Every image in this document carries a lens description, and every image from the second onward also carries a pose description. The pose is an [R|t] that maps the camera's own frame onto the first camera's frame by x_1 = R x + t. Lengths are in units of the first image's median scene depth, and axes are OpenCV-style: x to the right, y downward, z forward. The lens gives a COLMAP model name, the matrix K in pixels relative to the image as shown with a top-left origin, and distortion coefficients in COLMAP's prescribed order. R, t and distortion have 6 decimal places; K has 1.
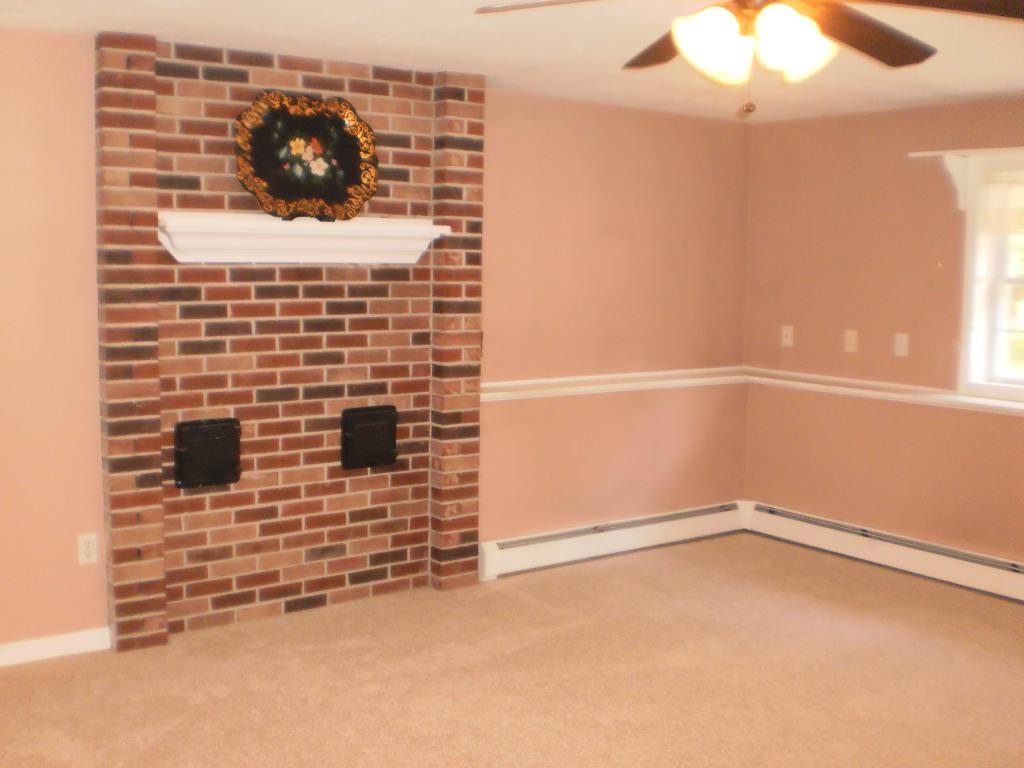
lens RADIAL K [[1080.4, 0, 512.0], [0, 1080.4, 384.0], [0, 0, 1]] dist [-0.093977, -0.119902]
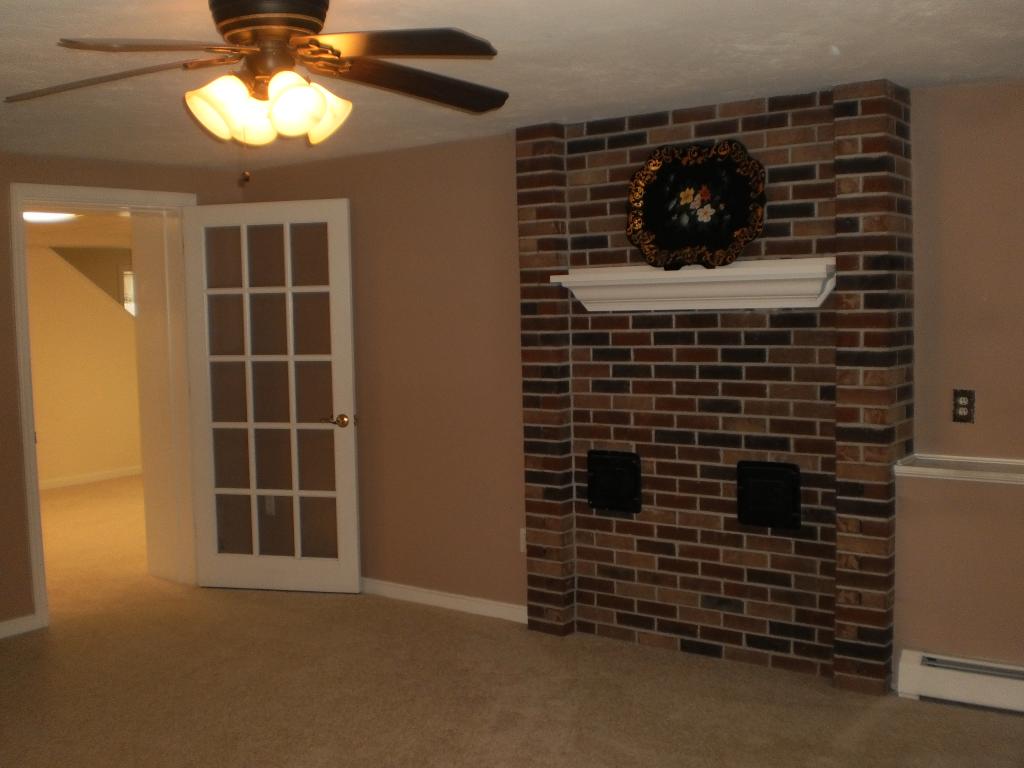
lens RADIAL K [[1080.4, 0, 512.0], [0, 1080.4, 384.0], [0, 0, 1]] dist [-0.093977, -0.119902]
pose [[0.286598, 0.050784, -0.956704, 0.723319], [-0.080992, 0.996304, 0.028624, -0.057492], [0.954621, 0.069282, 0.289652, 0.541268]]
